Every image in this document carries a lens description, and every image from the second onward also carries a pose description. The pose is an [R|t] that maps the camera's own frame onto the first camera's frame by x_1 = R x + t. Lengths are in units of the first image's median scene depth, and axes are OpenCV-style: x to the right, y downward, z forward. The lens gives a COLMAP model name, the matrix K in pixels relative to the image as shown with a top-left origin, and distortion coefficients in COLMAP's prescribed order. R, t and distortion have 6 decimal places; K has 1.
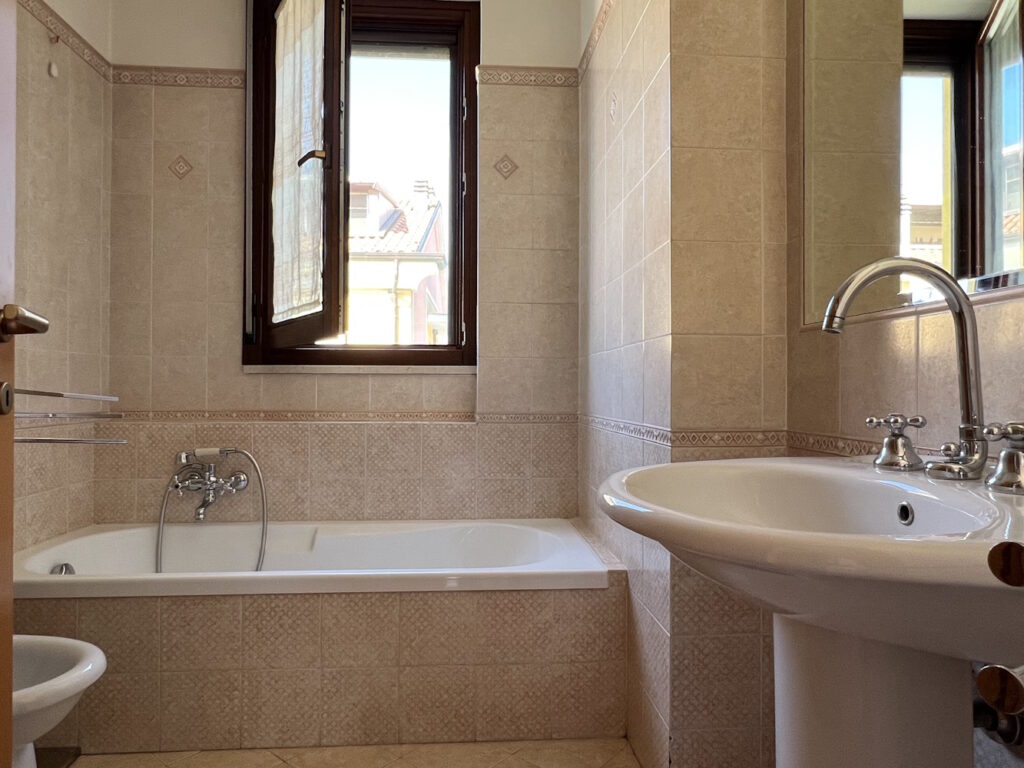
lens RADIAL K [[652.5, 0, 501.9], [0, 652.5, 385.0], [0, 0, 1]] dist [0.000105, -0.001666]
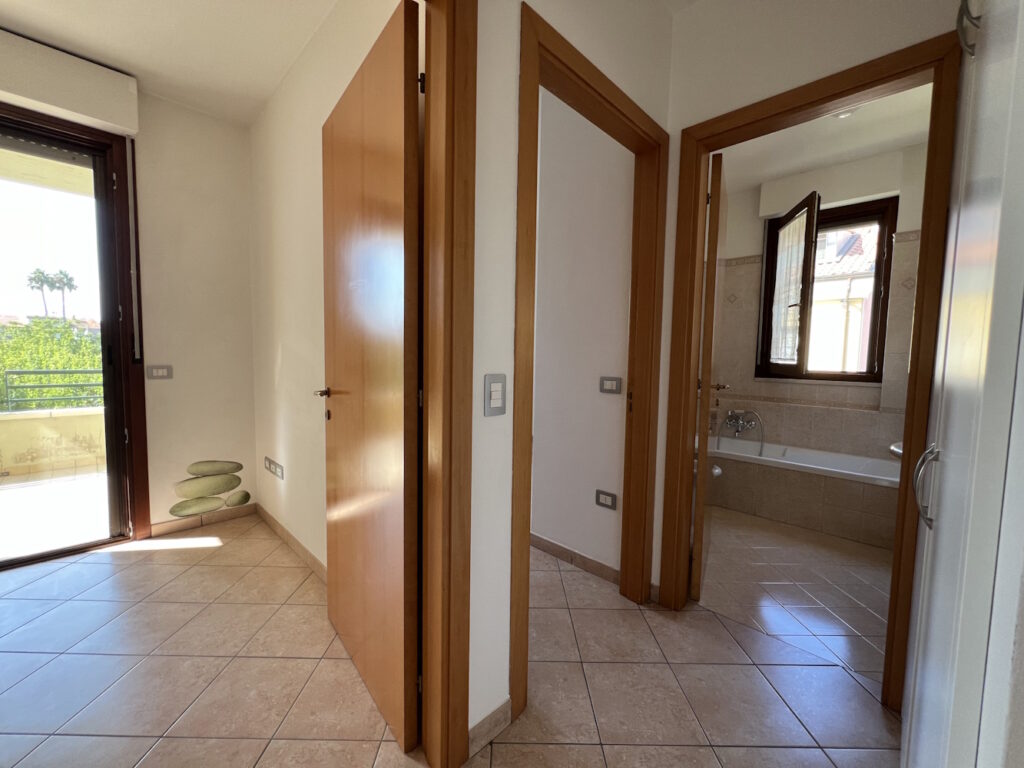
lens RADIAL K [[410.4, 0, 509.4], [0, 410.4, 383.0], [0, 0, 1]] dist [-0.003748, 0.001435]
pose [[0.659836, 0.061915, -0.748854, 0.154809], [-0.013613, 0.997421, 0.070471, -0.109532], [0.751286, -0.036305, 0.658977, -0.732858]]
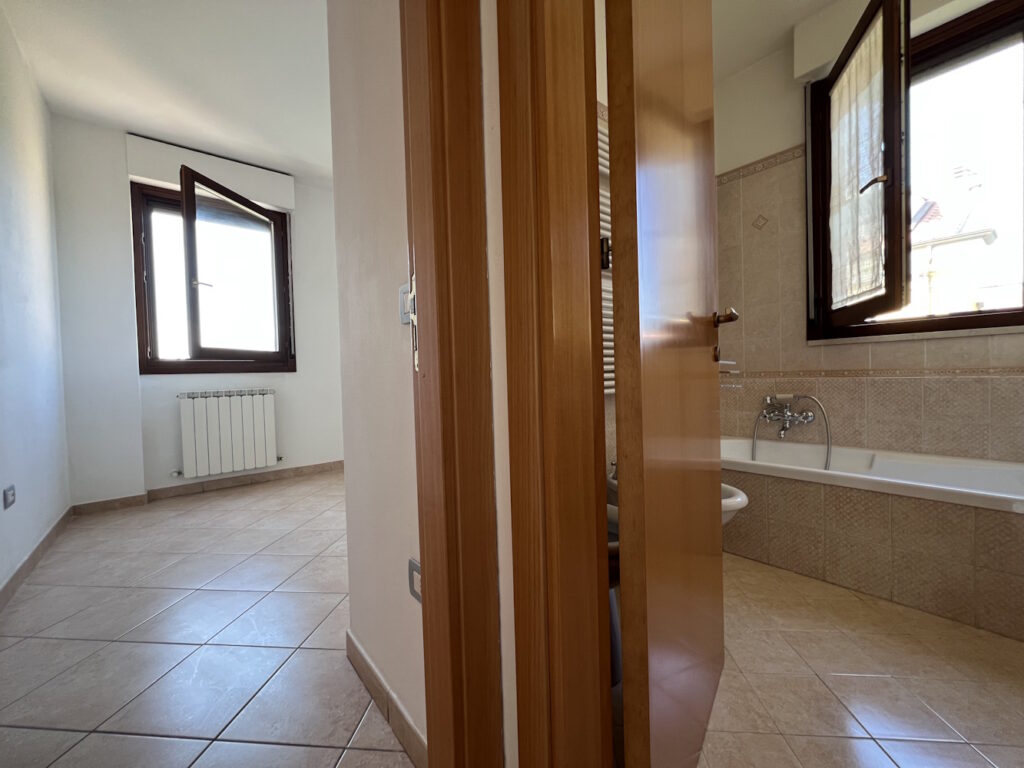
lens RADIAL K [[410.4, 0, 507.7], [0, 410.4, 383.3], [0, 0, 1]] dist [-0.003748, 0.001435]
pose [[0.577444, -0.002910, -0.816425, -0.023545], [0.036636, 0.999079, 0.022351, 0.022104], [0.815608, -0.042817, 0.577018, -0.122451]]
